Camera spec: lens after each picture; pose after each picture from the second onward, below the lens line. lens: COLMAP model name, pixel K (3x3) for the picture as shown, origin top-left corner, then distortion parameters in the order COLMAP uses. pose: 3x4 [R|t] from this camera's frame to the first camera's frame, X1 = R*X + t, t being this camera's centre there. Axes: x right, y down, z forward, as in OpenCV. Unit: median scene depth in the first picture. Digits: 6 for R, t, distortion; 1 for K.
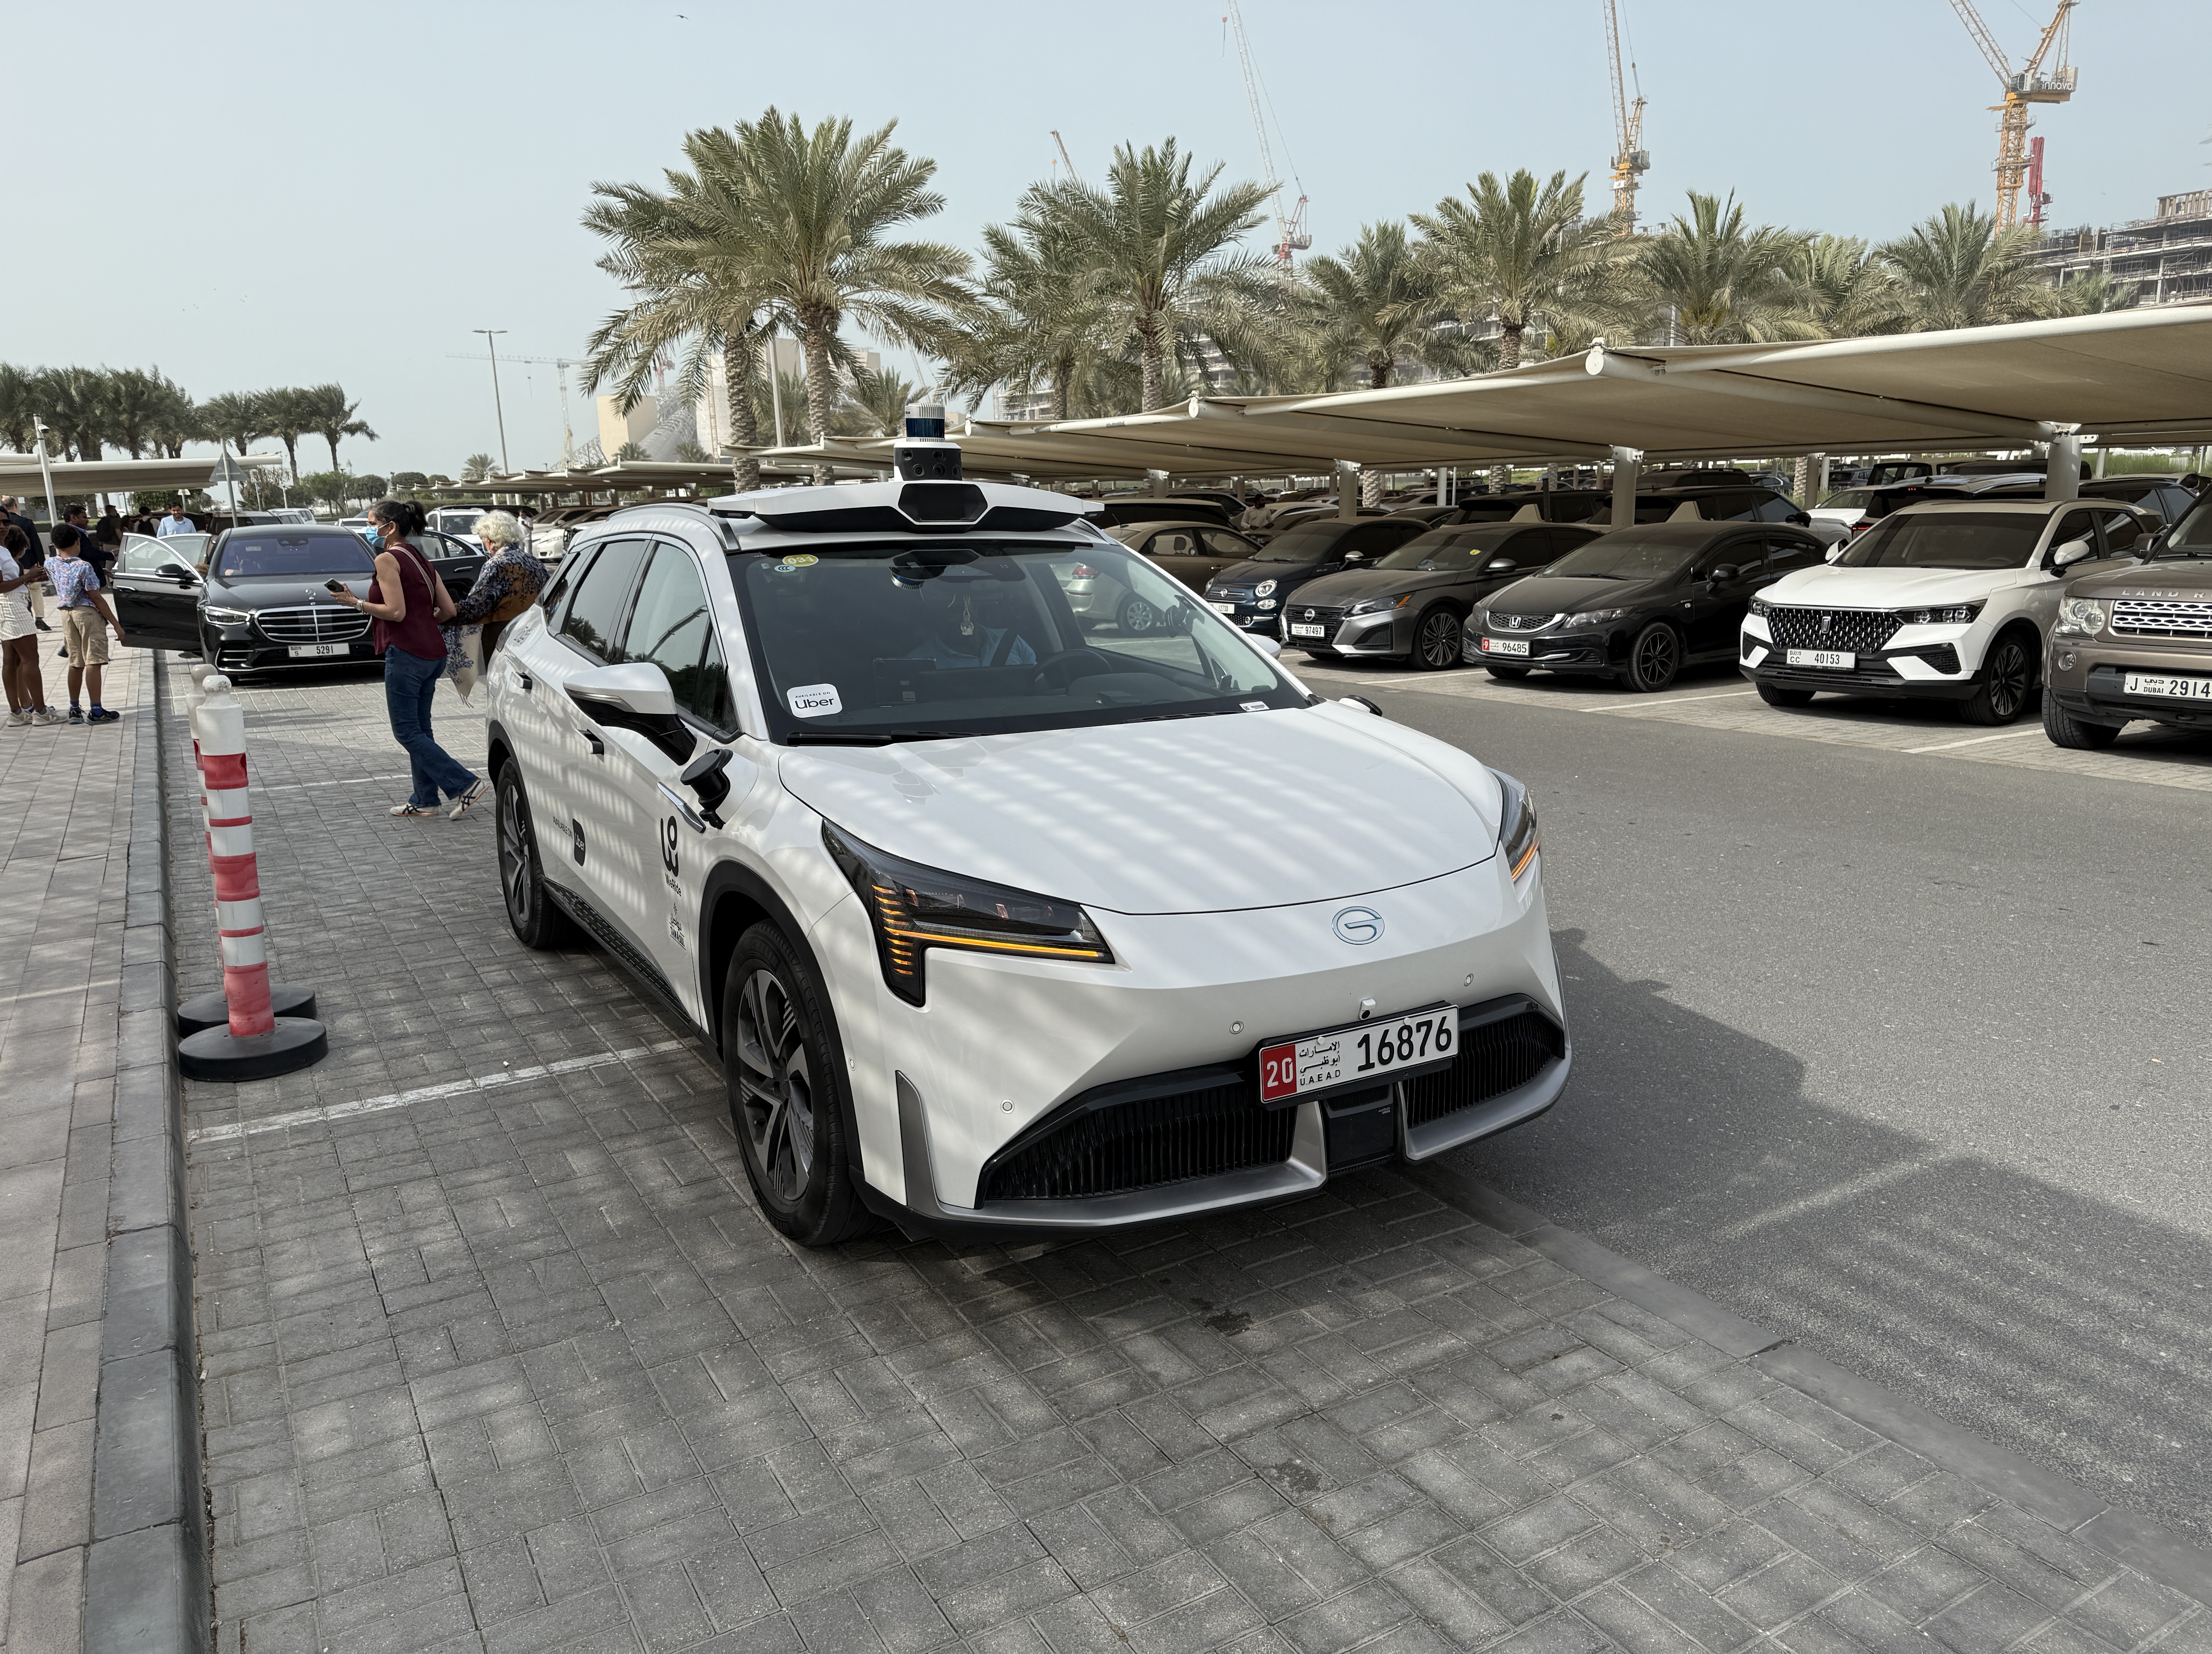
lens RADIAL K [[1532.5, 0, 1106.0], [0, 1532.5, 827.0], [0, 0, 1]] dist [0.074141, 0.001076]
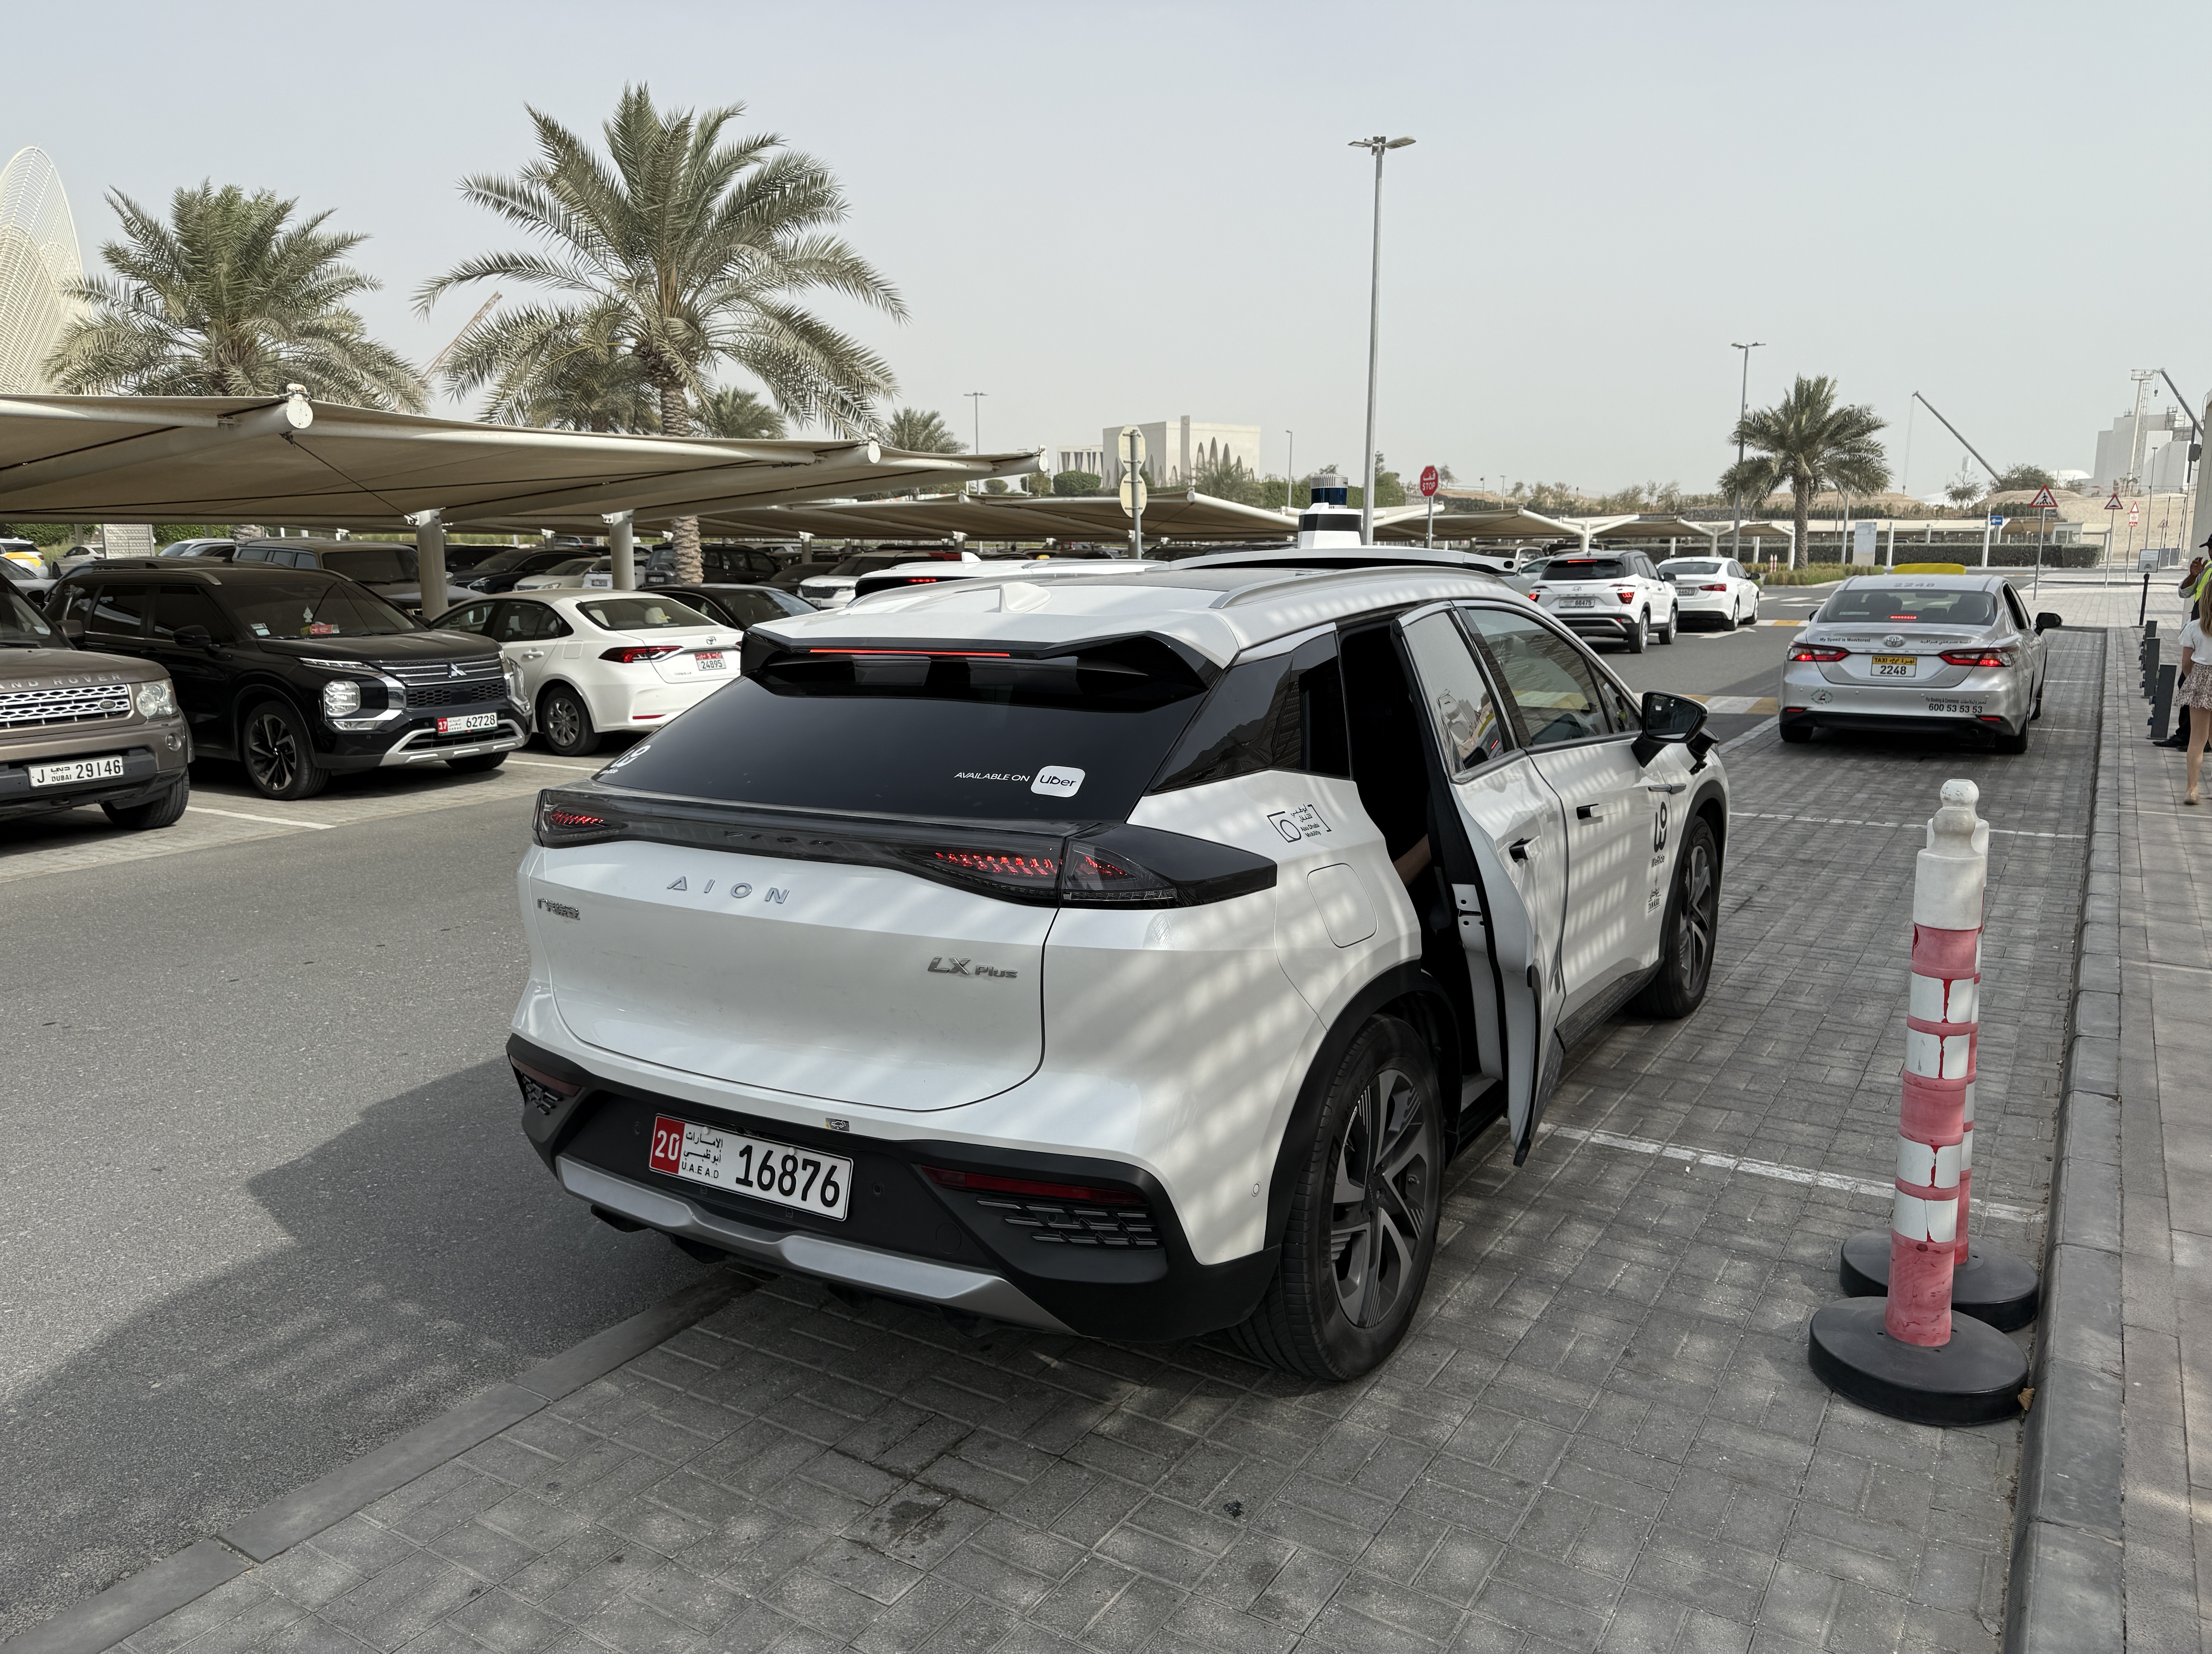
lens RADIAL K [[1583.1, 0, 1106.0], [0, 1583.1, 827.0], [0, 0, 1]] dist [-0.037971, 0.163911]
pose [[-0.448463, -0.142248, 0.882409, -0.990614], [0.208587, 0.943338, 0.258079, -0.337272], [-0.869122, 0.299798, -0.393381, 1.553672]]
